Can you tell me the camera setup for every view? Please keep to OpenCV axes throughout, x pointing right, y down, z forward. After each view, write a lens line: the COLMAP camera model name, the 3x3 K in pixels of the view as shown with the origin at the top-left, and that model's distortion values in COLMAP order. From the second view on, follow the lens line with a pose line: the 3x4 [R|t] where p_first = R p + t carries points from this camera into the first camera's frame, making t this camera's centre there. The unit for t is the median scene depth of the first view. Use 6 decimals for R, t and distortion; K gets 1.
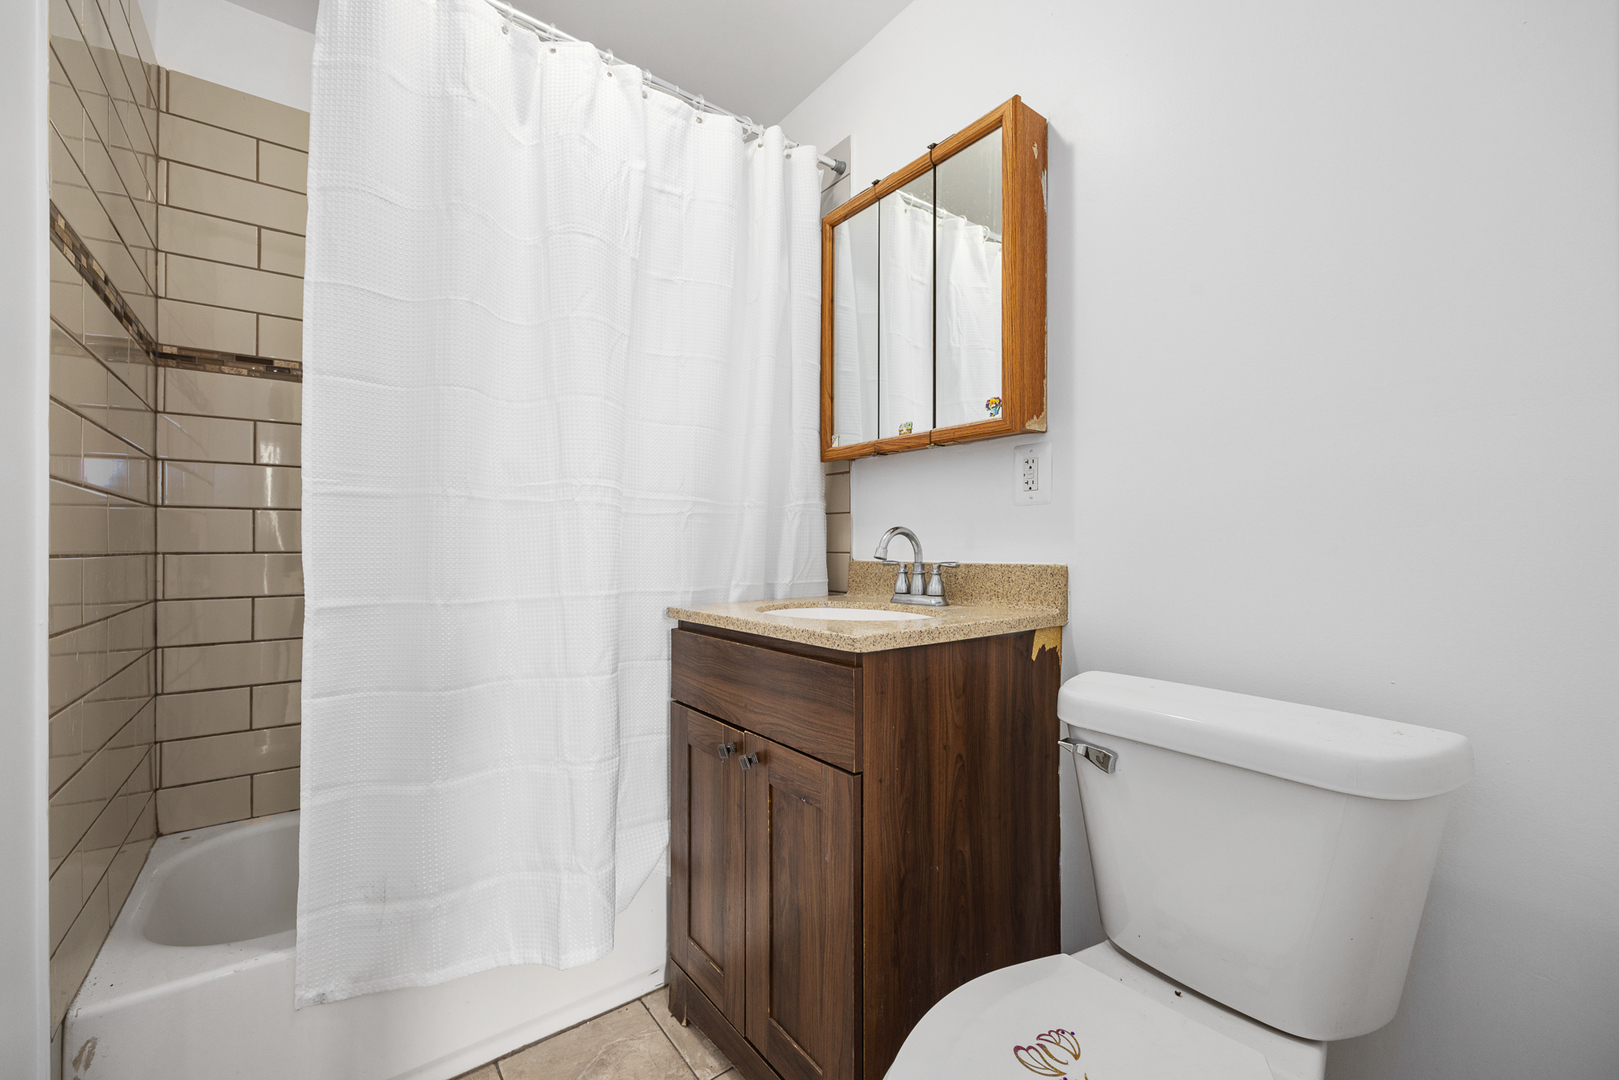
lens RADIAL K [[648.4, 0, 806.4], [0, 648.4, 540.6], [0, 0, 1]] dist [-0.004509, -0.000084]
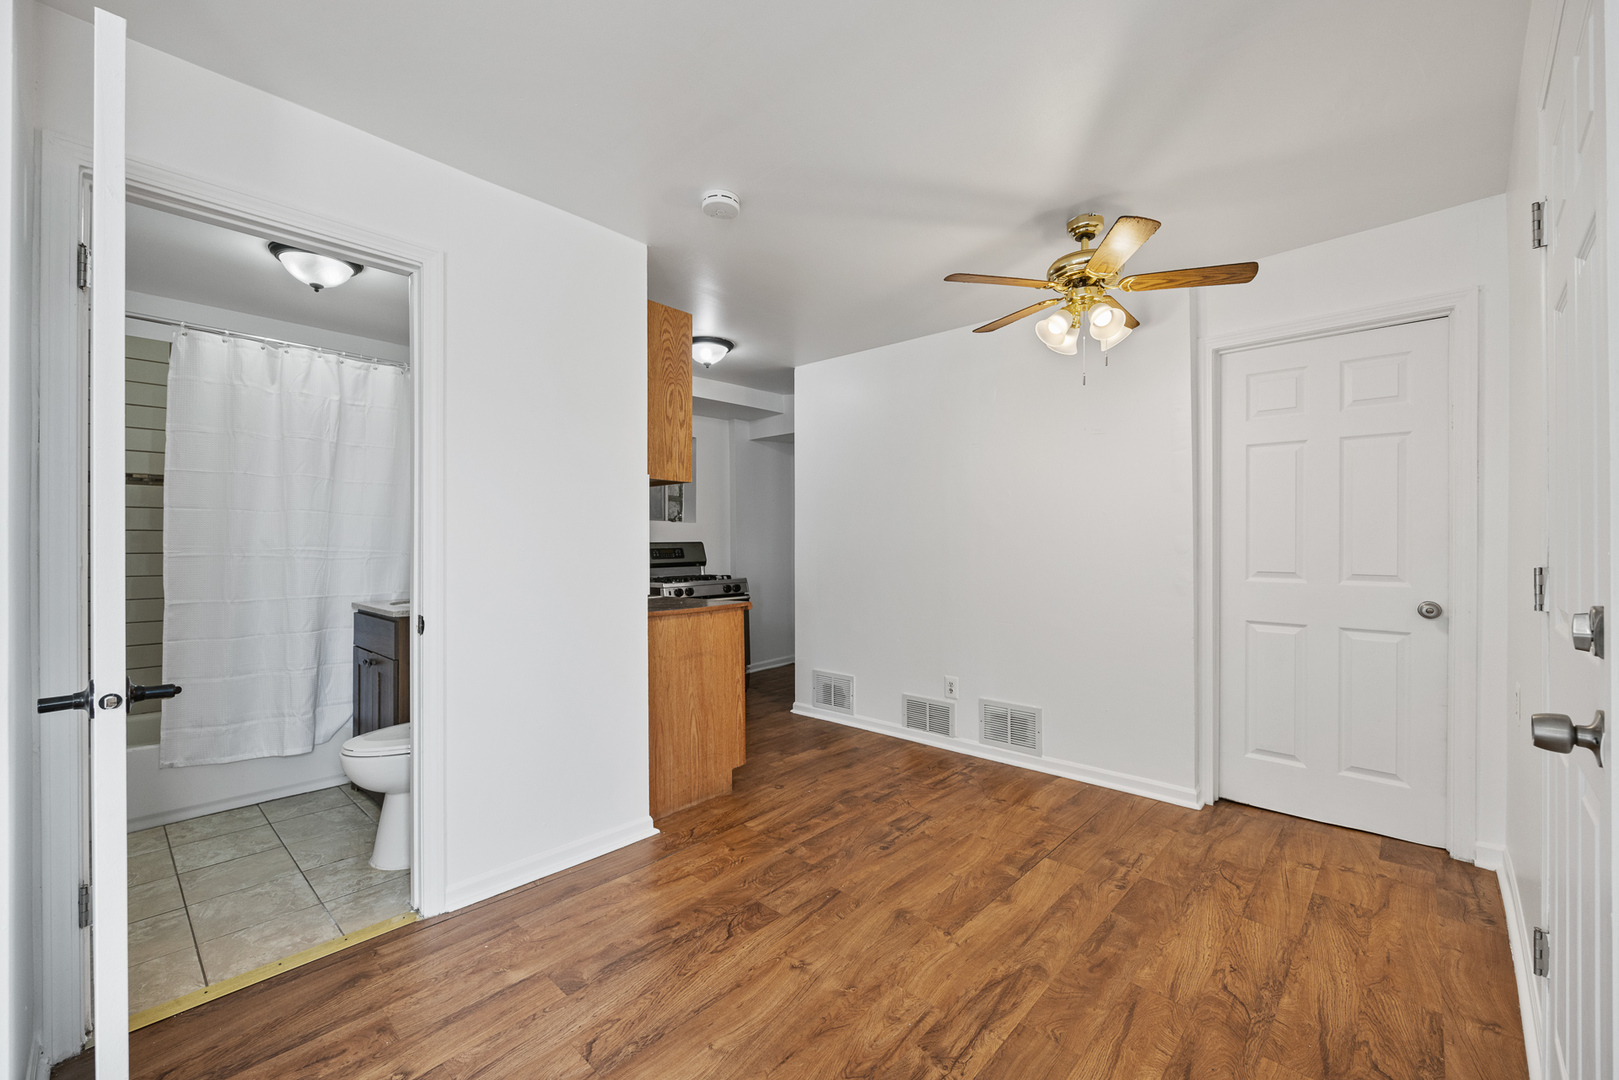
lens RADIAL K [[648.4, 0, 802.8], [0, 648.4, 542.3], [0, 0, 1]] dist [-0.004509, -0.000084]
pose [[0.992834, -0.000277, 0.119501, 1.101133], [0.000599, 0.999996, -0.002659, -0.098612], [-0.119500, 0.002711, 0.992830, -1.418450]]
